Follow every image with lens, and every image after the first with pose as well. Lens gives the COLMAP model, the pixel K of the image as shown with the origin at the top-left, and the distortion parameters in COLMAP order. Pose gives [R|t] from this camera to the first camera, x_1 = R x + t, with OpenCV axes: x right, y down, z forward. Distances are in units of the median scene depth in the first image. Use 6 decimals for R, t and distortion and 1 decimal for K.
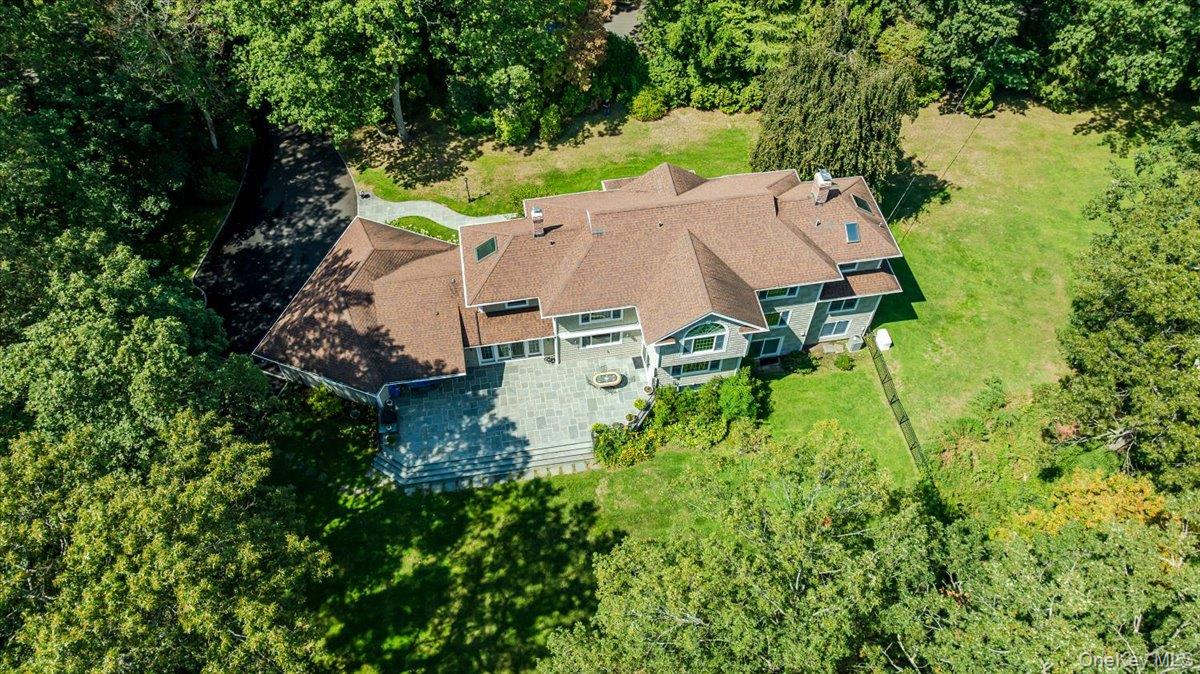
lens RADIAL K [[841.6, 0, 604.6], [0, 841.6, 338.6], [0, 0, 1]] dist [-0.008888, 0.003924]
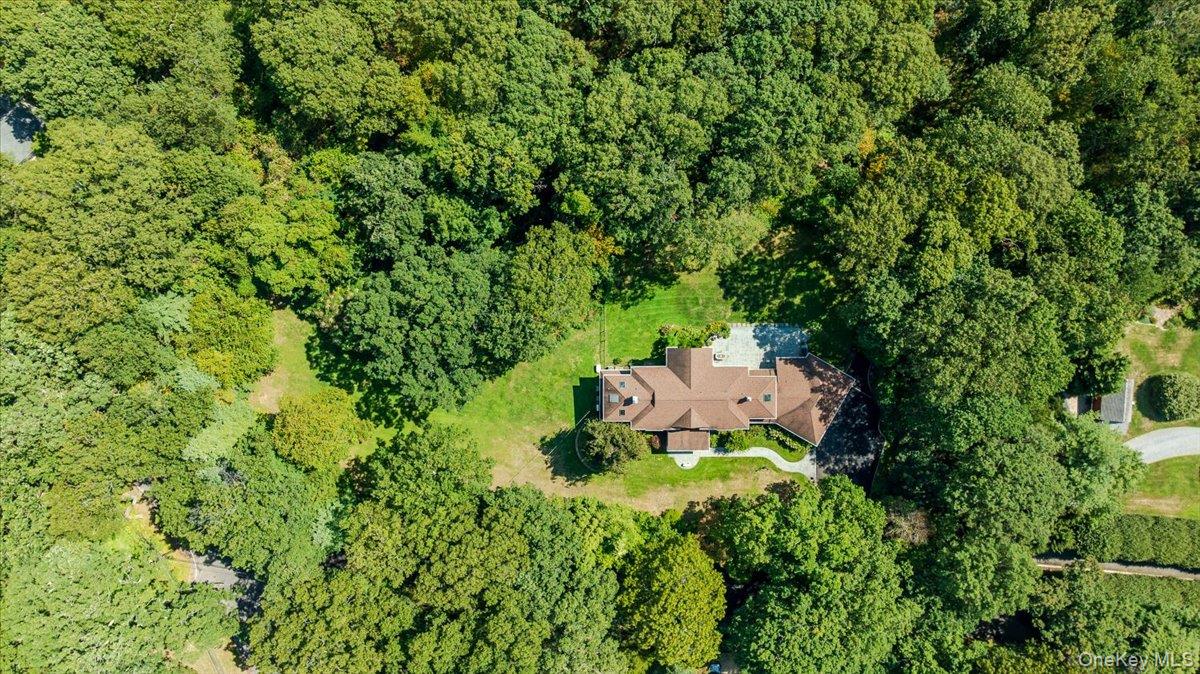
lens RADIAL K [[841.6, 0, 607.3], [0, 841.6, 341.7], [0, 0, 1]] dist [-0.008888, 0.003924]
pose [[-0.986398, -0.164234, -0.006805, 0.375487], [0.129255, -0.800554, 0.585155, -1.487673], [-0.101550, 0.576316, 0.810893, -1.097056]]
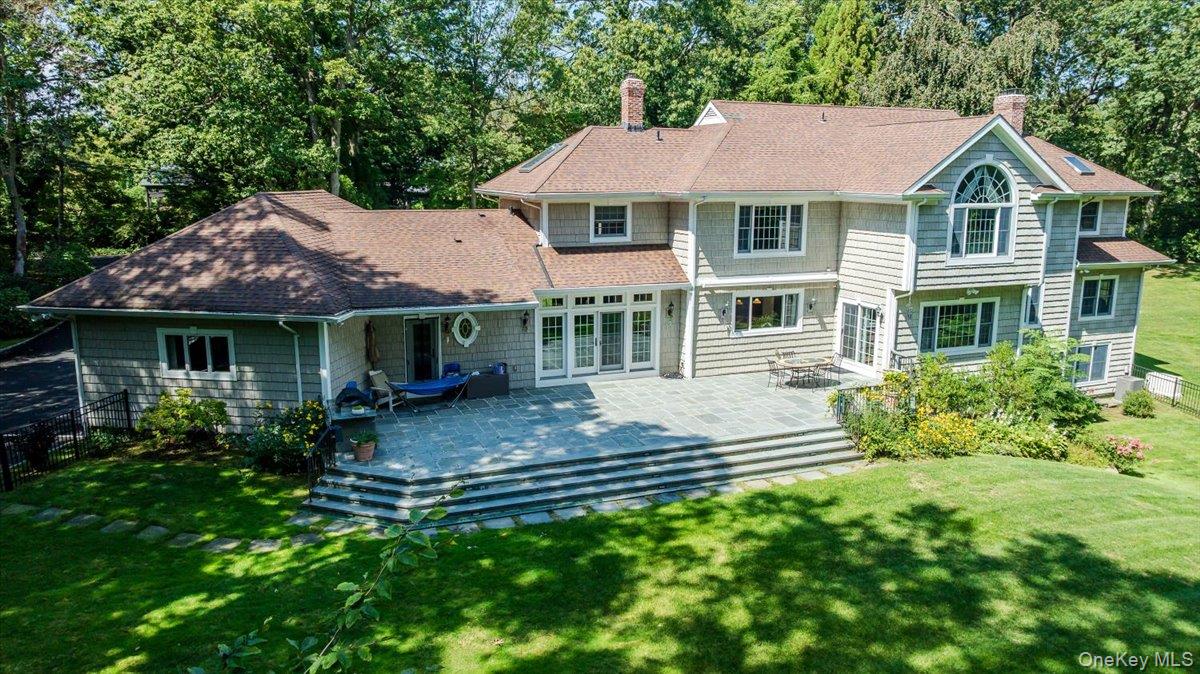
lens RADIAL K [[841.6, 0, 580.7], [0, 841.6, 330.9], [0, 0, 1]] dist [-0.008888, 0.003924]
pose [[0.977853, -0.036028, 0.206166, -0.227206], [0.172070, 0.699158, -0.693952, 0.353073], [-0.119141, 0.714059, 0.689874, 0.665846]]
